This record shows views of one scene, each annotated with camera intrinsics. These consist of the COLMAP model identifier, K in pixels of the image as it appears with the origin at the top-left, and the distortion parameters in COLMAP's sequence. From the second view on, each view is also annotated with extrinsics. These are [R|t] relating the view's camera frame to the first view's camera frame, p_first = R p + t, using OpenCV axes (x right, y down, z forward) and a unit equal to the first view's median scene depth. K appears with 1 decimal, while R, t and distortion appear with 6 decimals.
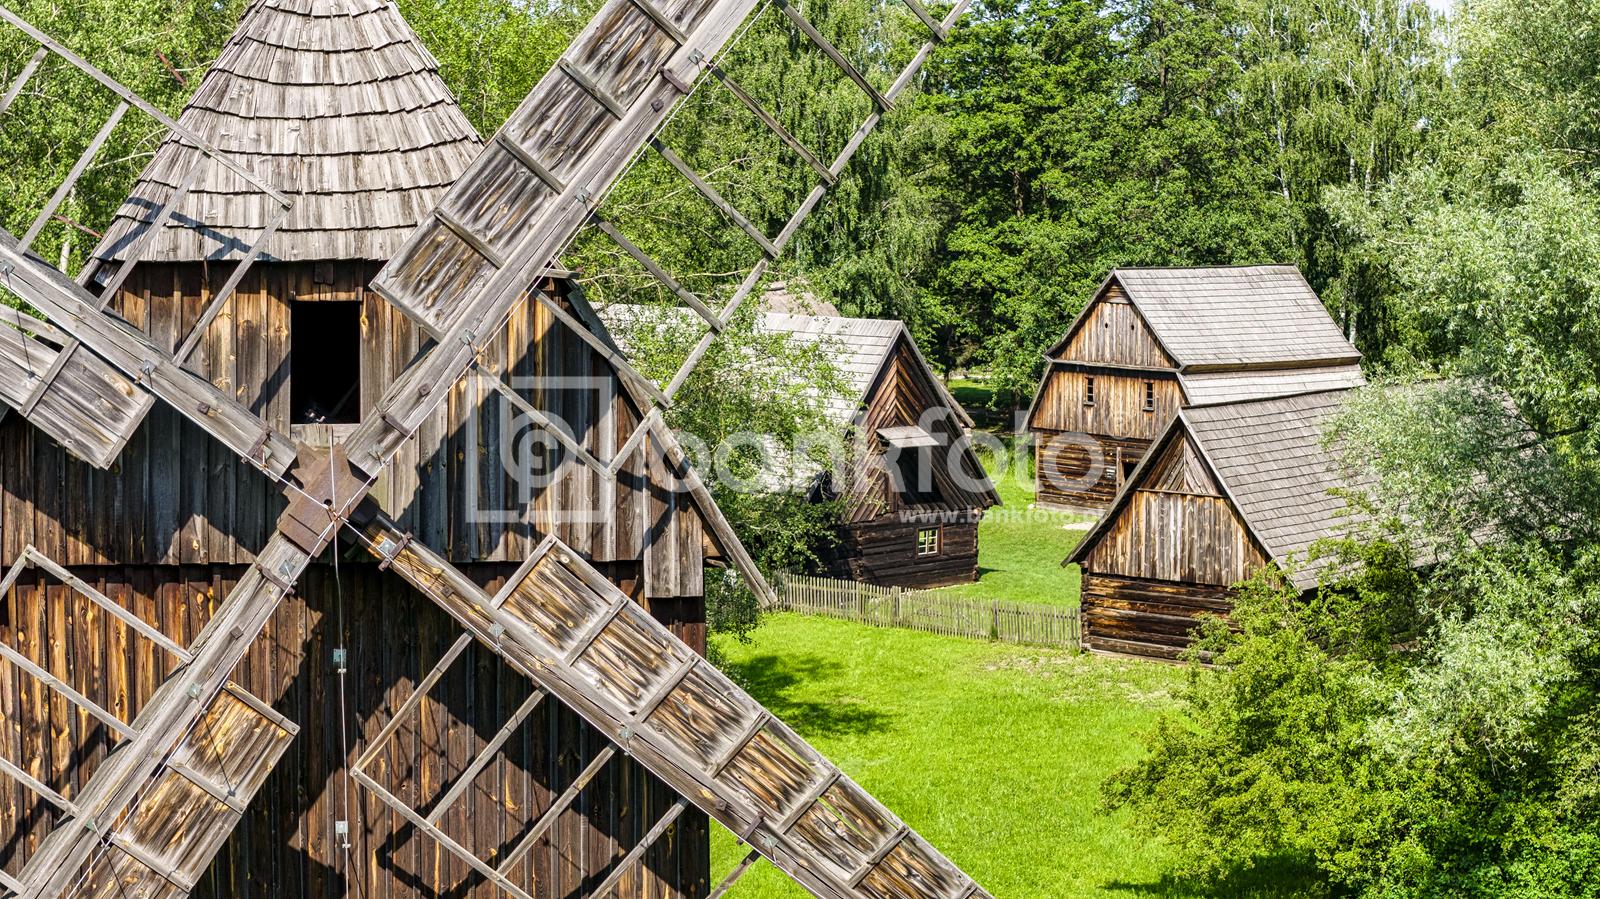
lens RADIAL K [[3394.1, 0, 800.0], [0, 3394.1, 449.5], [0, 0, 1]] dist [-0.176166, 0.077773]
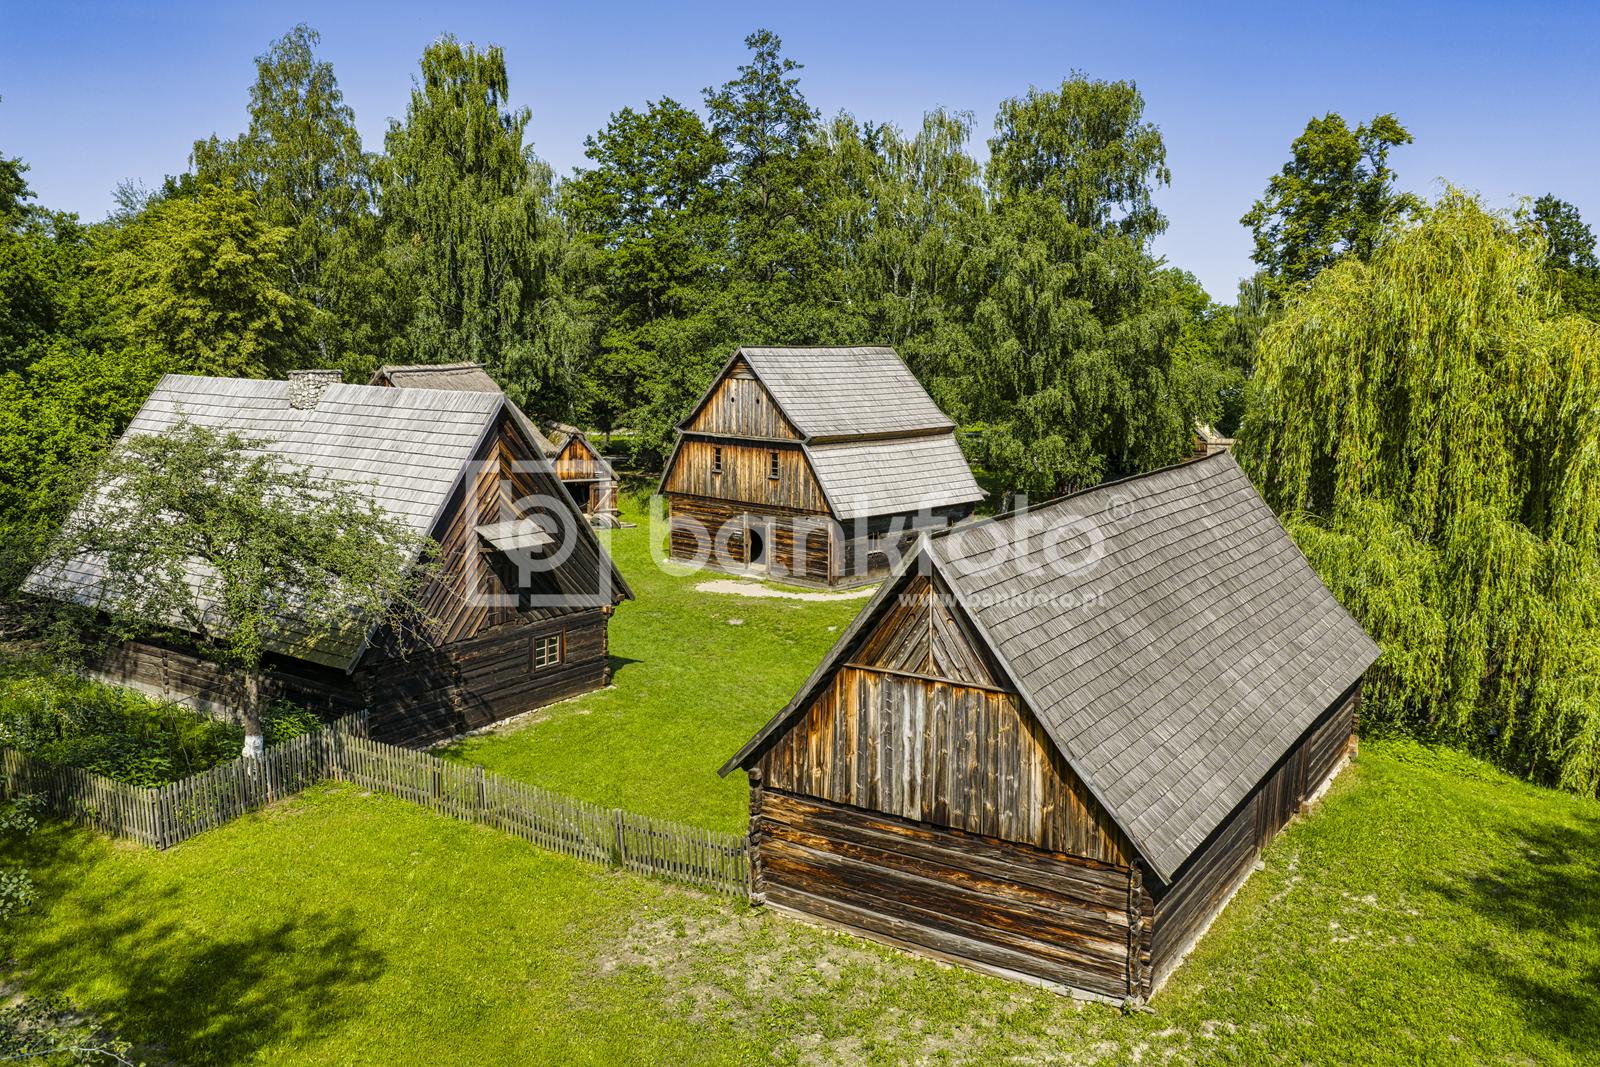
lens RADIAL K [[1253.7, 0, 799.8], [0, 1253.7, 530.6], [0, 0, 1]] dist [0.018316, -0.000029]
pose [[0.984352, -0.021300, 0.174921, 0.052932], [0.009989, 0.997816, 0.065288, -0.027237], [-0.175929, -0.062519, 0.982415, 0.784577]]
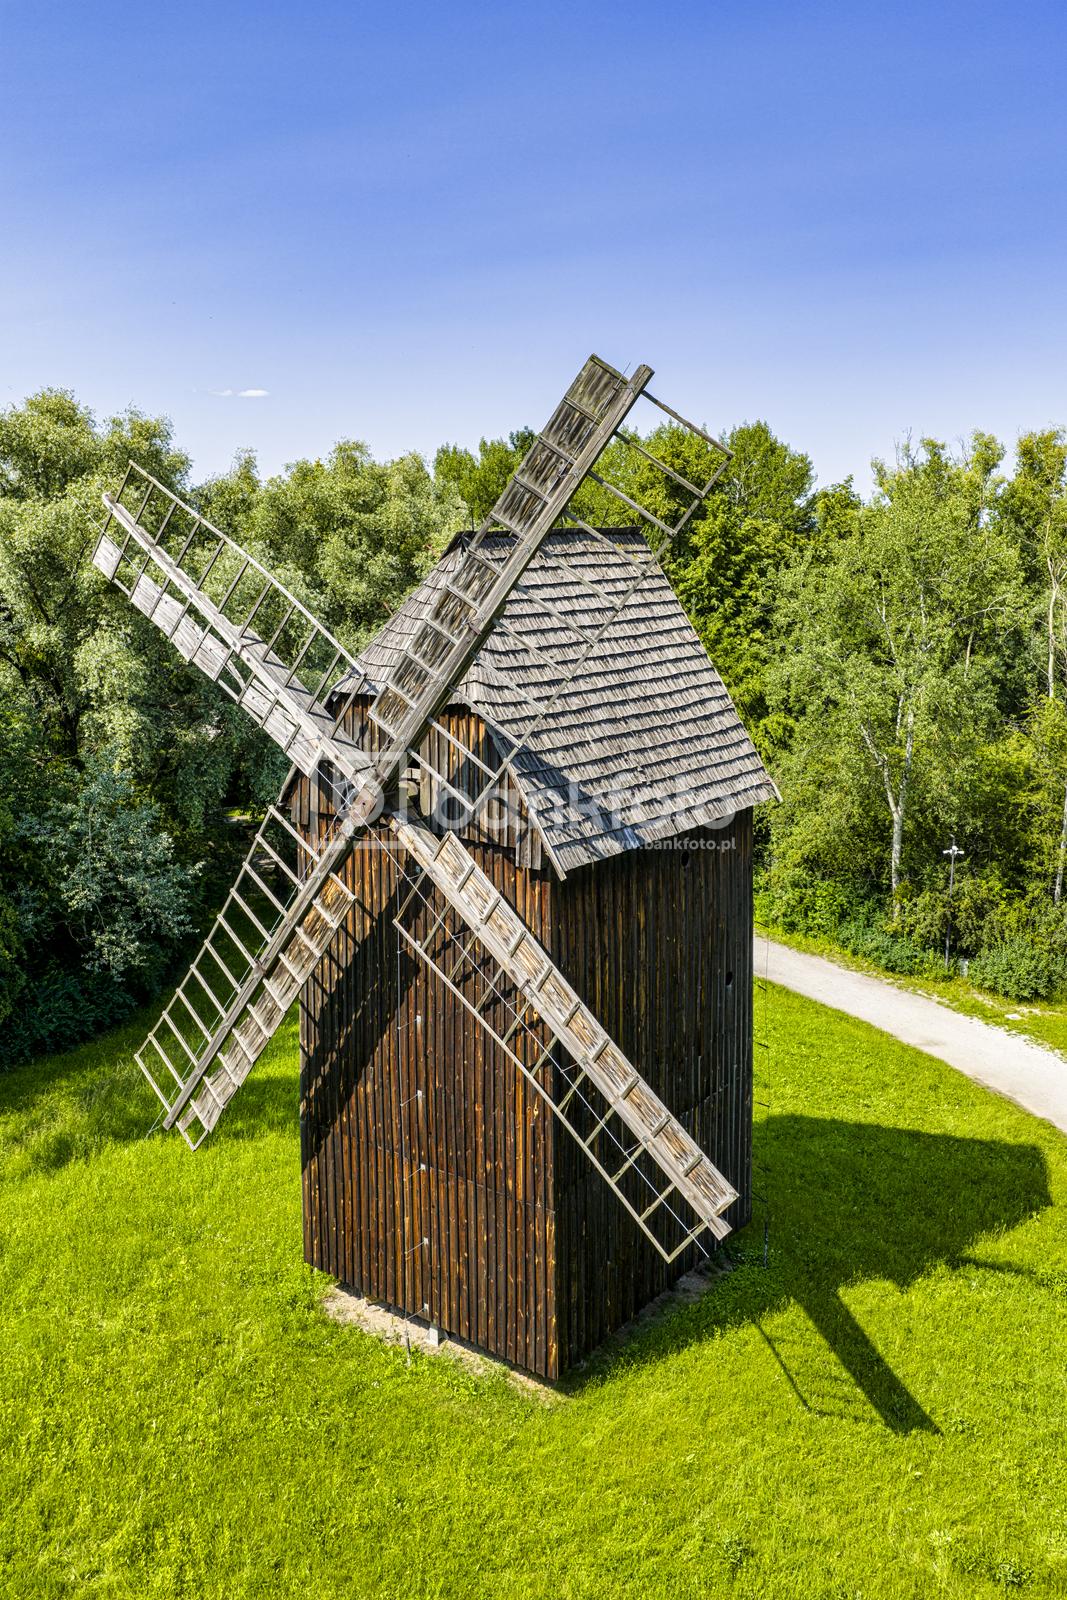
lens RADIAL K [[1367.1, 0, 531.5], [0, 1367.1, 711.0], [0, 0, 1]] dist [0.051446, -0.089334]
pose [[0.685390, 0.089360, -0.722673, 0.163988], [-0.077888, 0.995745, 0.049256, -0.027673], [0.723999, 0.022528, 0.689433, 0.118241]]
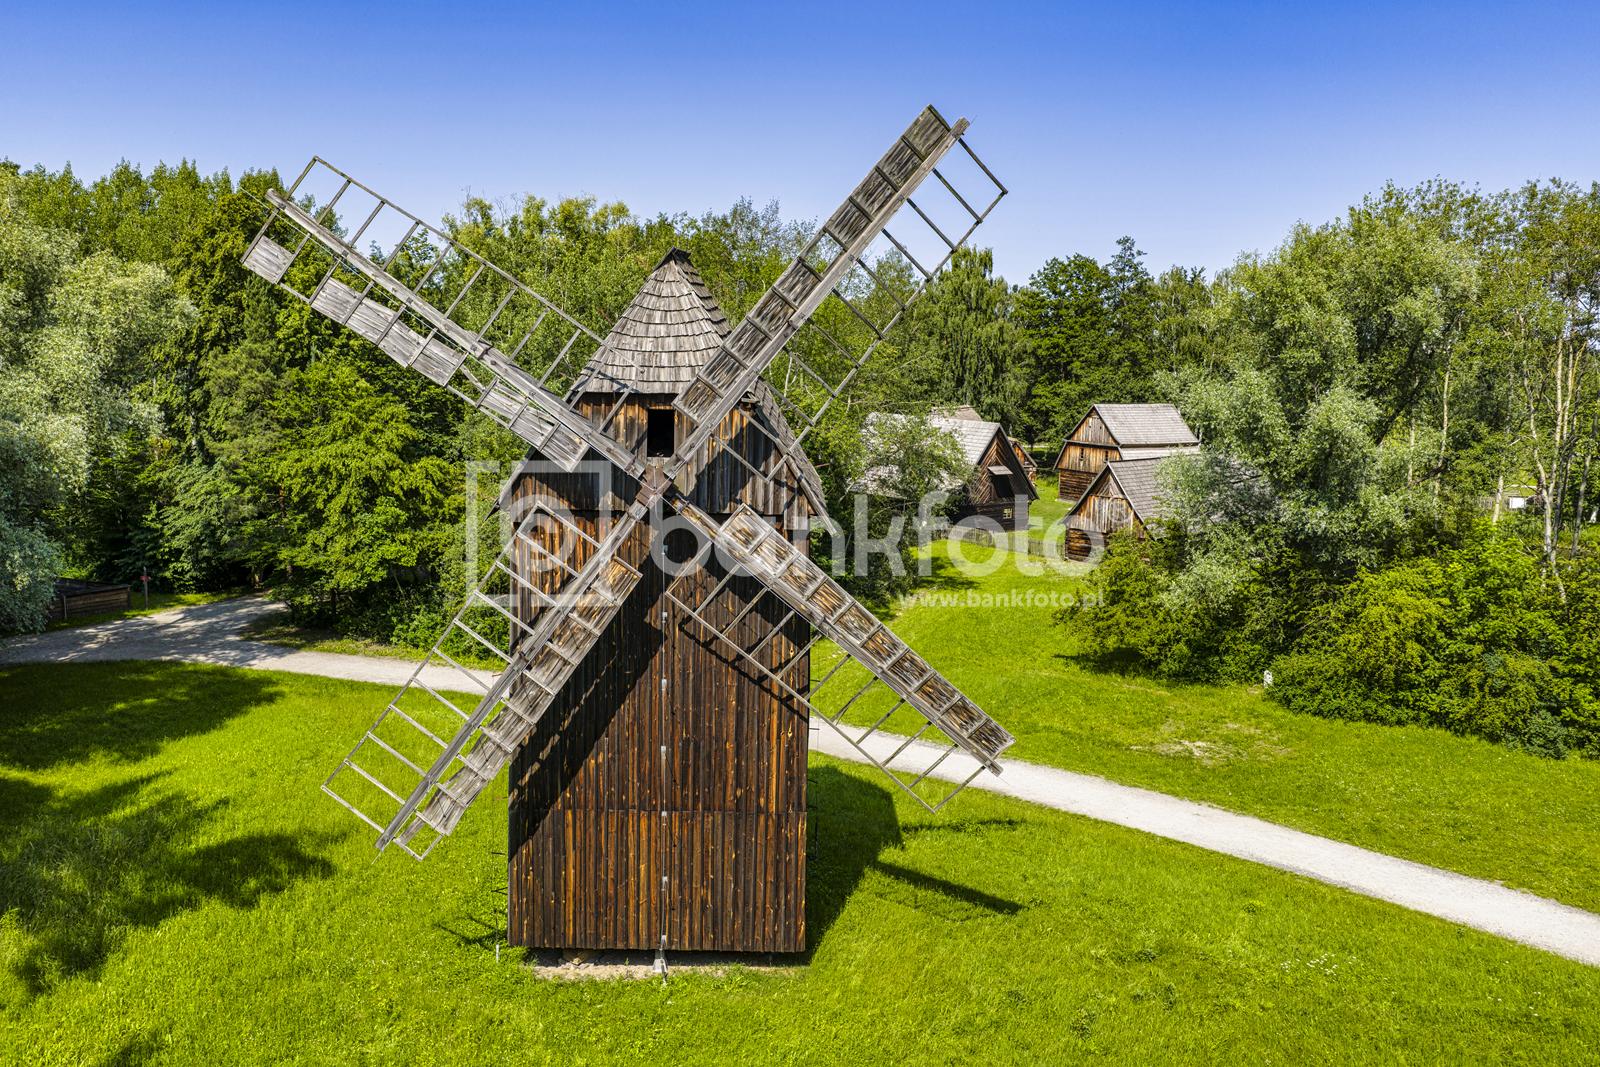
lens RADIAL K [[1367.1, 0, 800.0], [0, 1367.1, 533.5], [0, 0, 1]] dist [0.051446, -0.089334]
pose [[0.989682, 0.036548, -0.138543, 0.030974], [-0.030252, 0.998423, 0.047285, -0.000631], [0.140052, -0.042606, 0.989227, -0.003925]]
